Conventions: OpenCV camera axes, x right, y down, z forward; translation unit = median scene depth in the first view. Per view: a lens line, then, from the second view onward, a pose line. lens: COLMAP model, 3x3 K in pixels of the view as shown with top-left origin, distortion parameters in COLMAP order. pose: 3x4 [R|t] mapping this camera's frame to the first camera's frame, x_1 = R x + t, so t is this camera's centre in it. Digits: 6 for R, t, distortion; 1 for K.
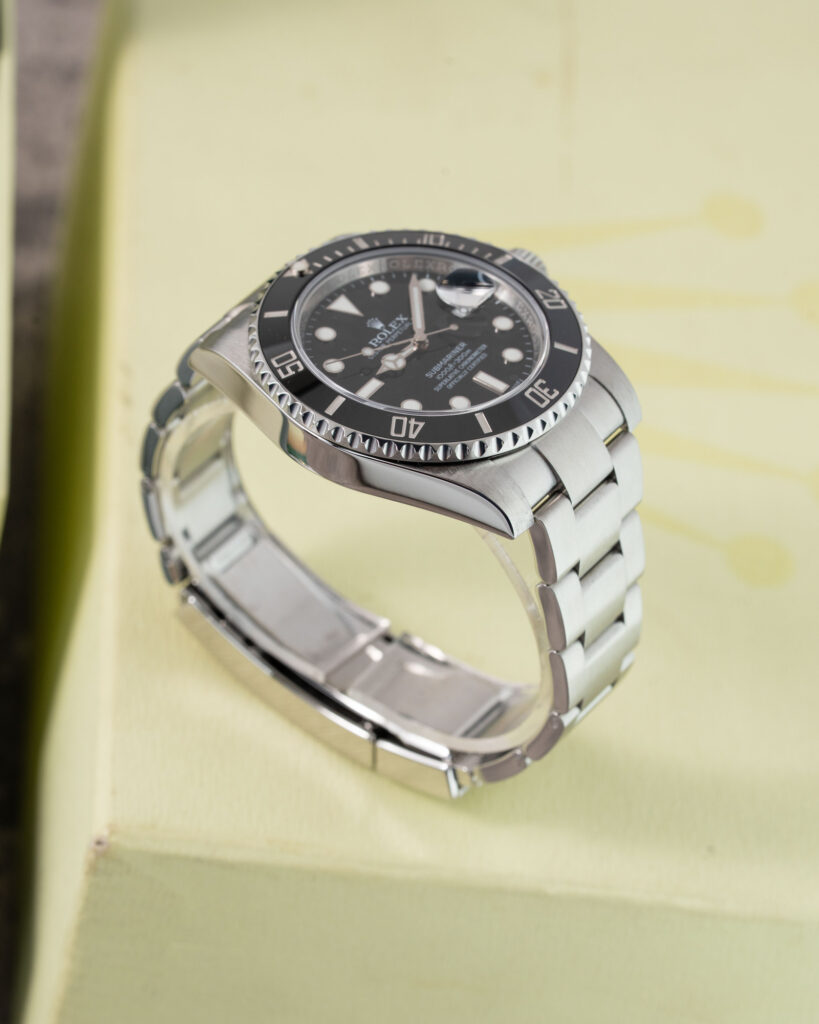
lens RADIAL K [[4544.5, 0, 409.5], [0, 4544.5, 512.0], [0, 0, 1]] dist [-0.783322, 0.912550]
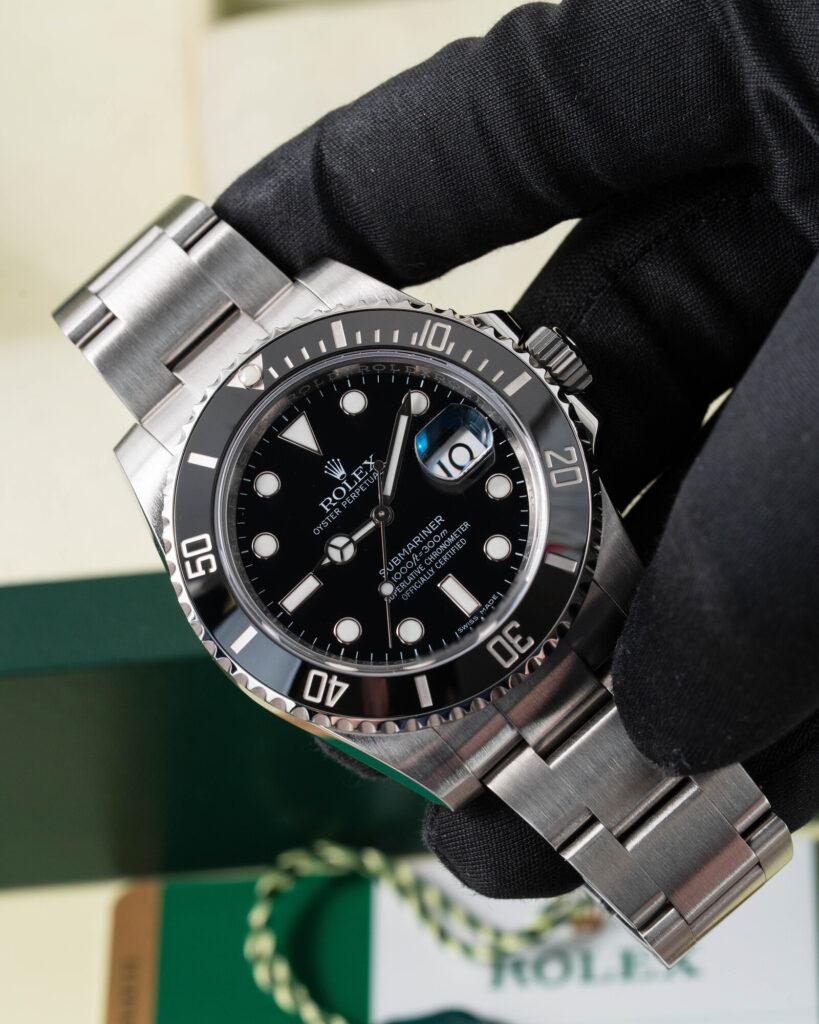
lens RADIAL K [[4544.5, 0, 409.5], [0, 4544.5, 512.0], [0, 0, 1]] dist [-0.783322, 0.912550]
pose [[0.970427, 0.170974, -0.170407, 0.140515], [-0.040926, 0.812242, 0.581884, -0.495208], [0.237899, -0.557702, 0.795219, 0.383792]]
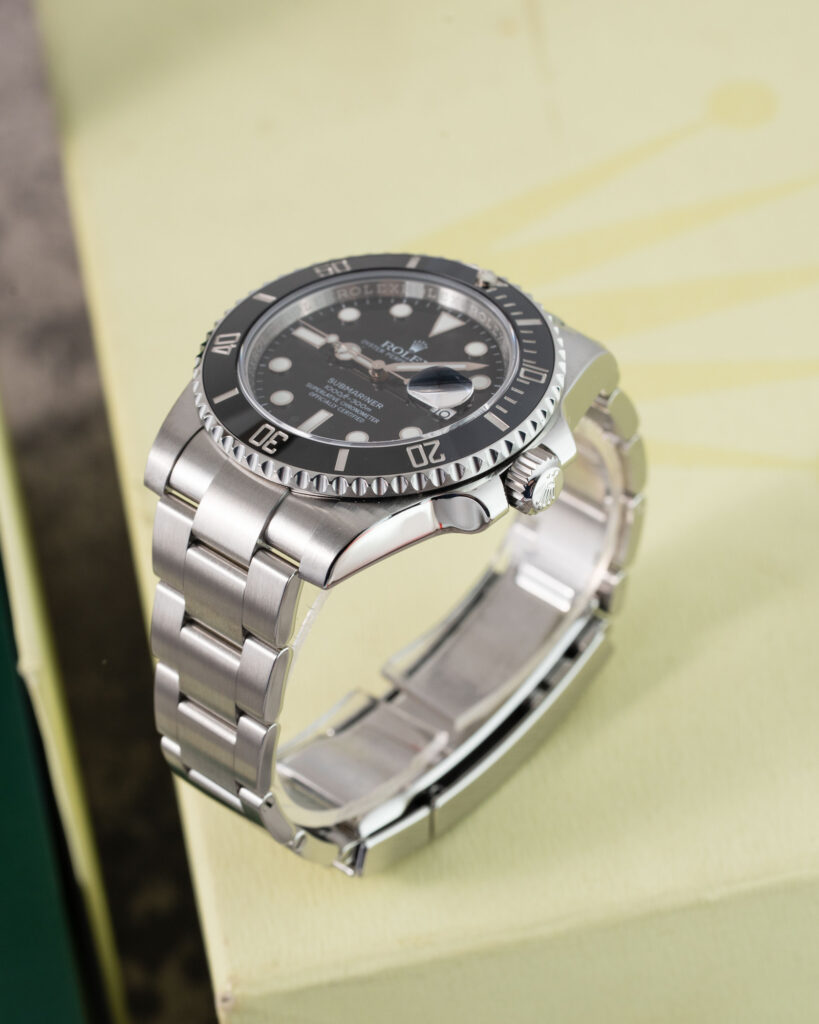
lens RADIAL K [[4544.5, 0, 409.5], [0, 4544.5, 512.0], [0, 0, 1]] dist [-0.783322, 0.912550]
pose [[-0.135891, 0.593420, -0.793339, 0.752569], [-0.641065, 0.557863, 0.527091, -0.513314], [0.755361, 0.580208, 0.304612, 0.746181]]
